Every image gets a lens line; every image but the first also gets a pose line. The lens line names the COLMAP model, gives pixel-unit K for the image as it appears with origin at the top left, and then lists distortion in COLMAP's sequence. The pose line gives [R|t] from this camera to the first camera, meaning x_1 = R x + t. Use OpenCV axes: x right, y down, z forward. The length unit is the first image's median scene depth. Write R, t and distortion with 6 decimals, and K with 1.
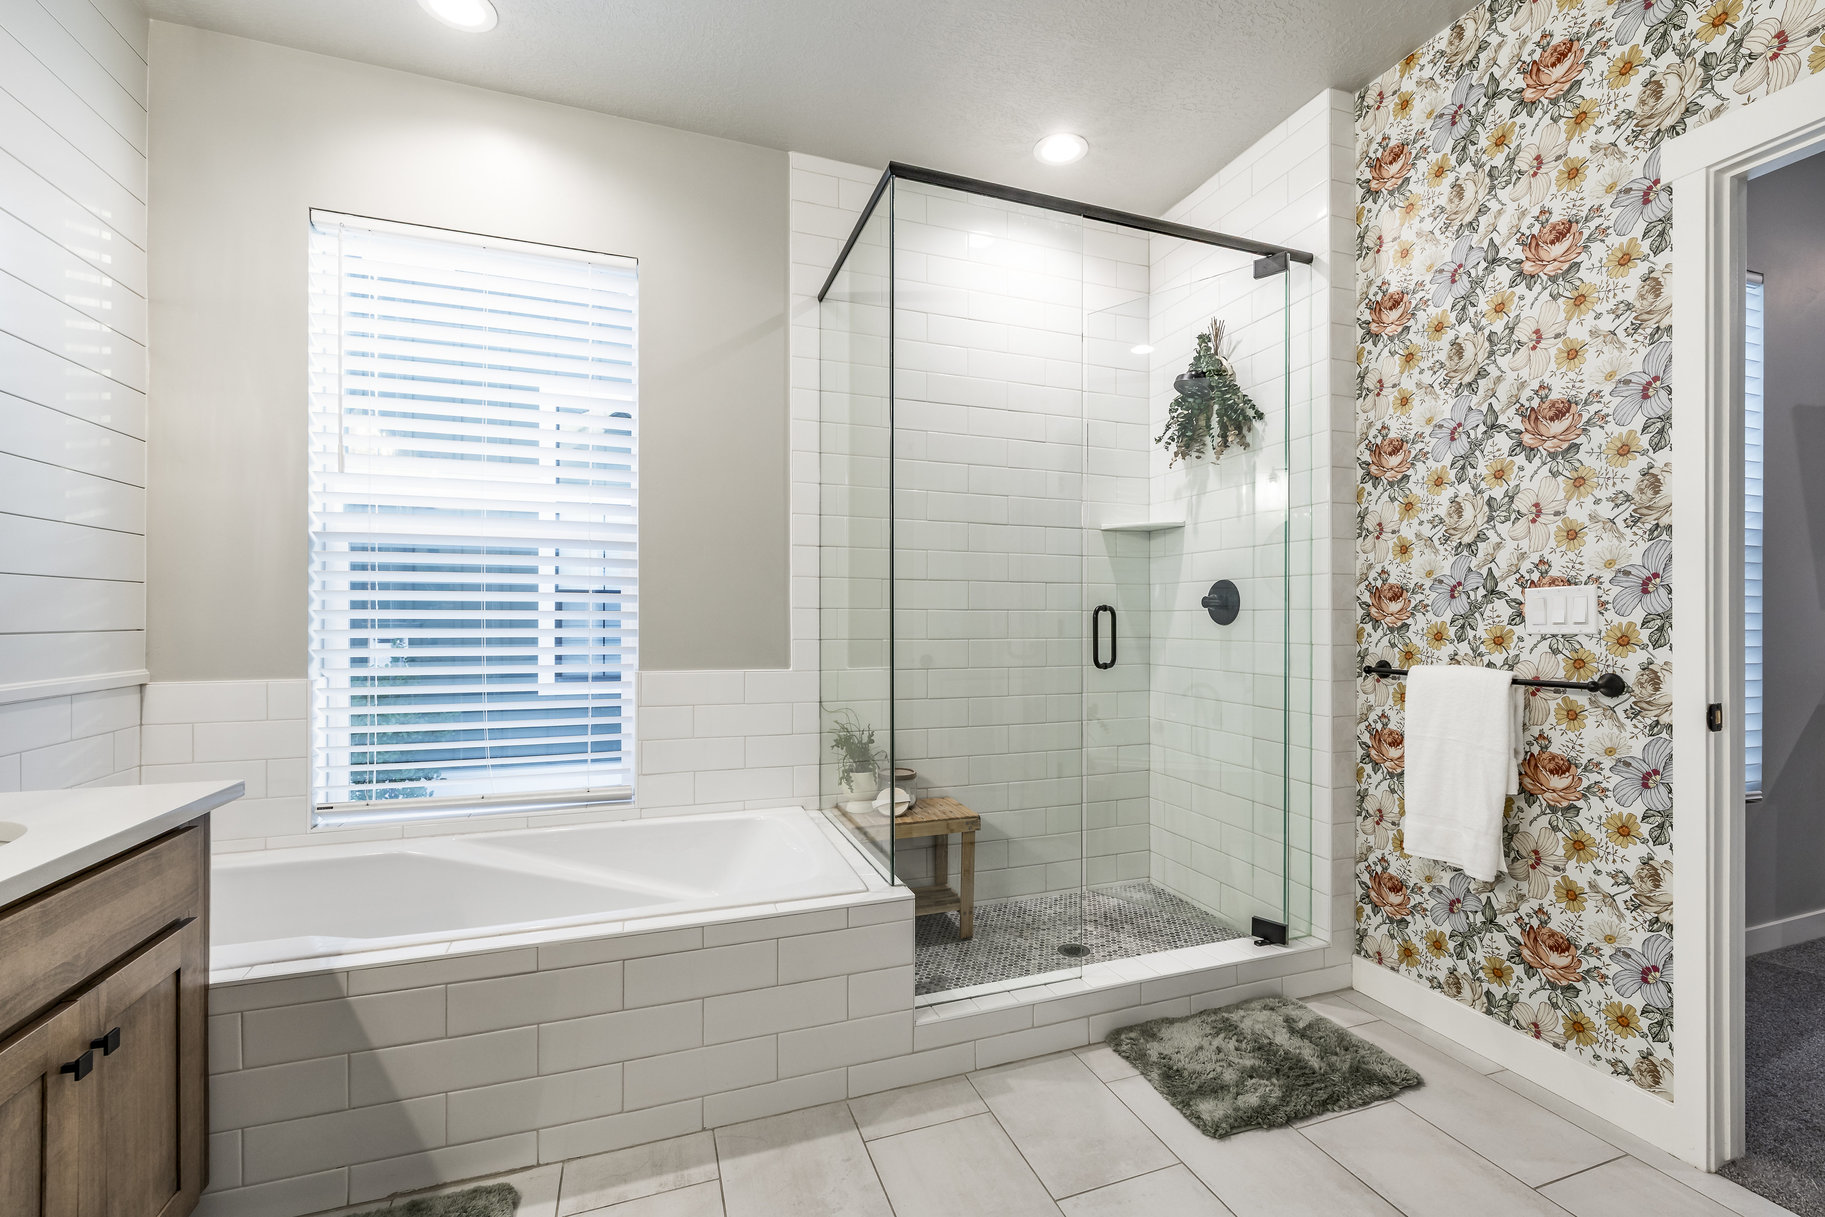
lens RADIAL K [[782.2, 0, 911.4], [0, 782.2, 615.2], [0, 0, 1]] dist [0.001590, 0.000023]
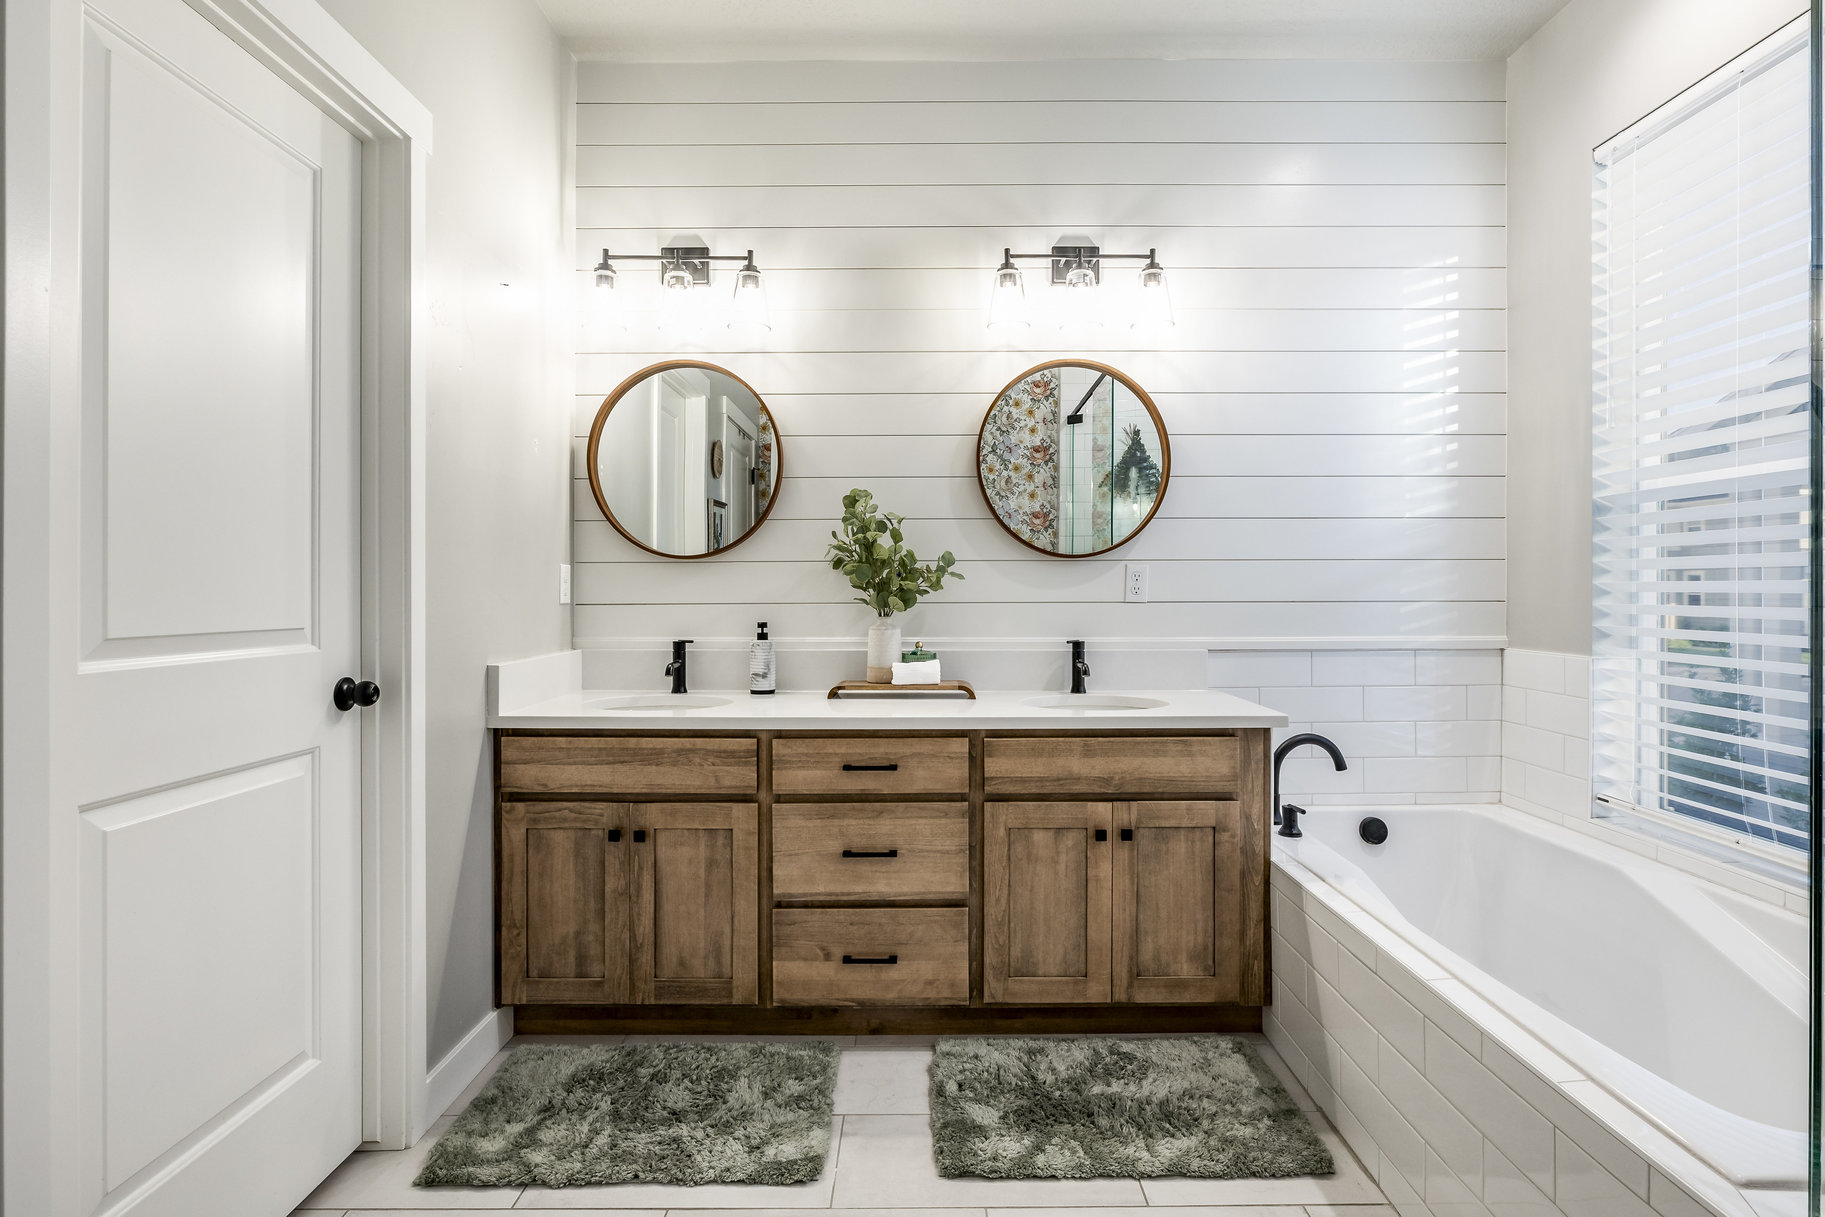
lens RADIAL K [[878.1, 0, 911.1], [0, 878.1, 599.2], [0, 0, 1]] dist [-0.032753, 0.000367]
pose [[-0.335409, 0.008377, -0.942035, 0.525786], [0.007567, 0.999952, 0.006198, 0.001752], [0.942042, -0.005049, -0.335457, 0.653343]]
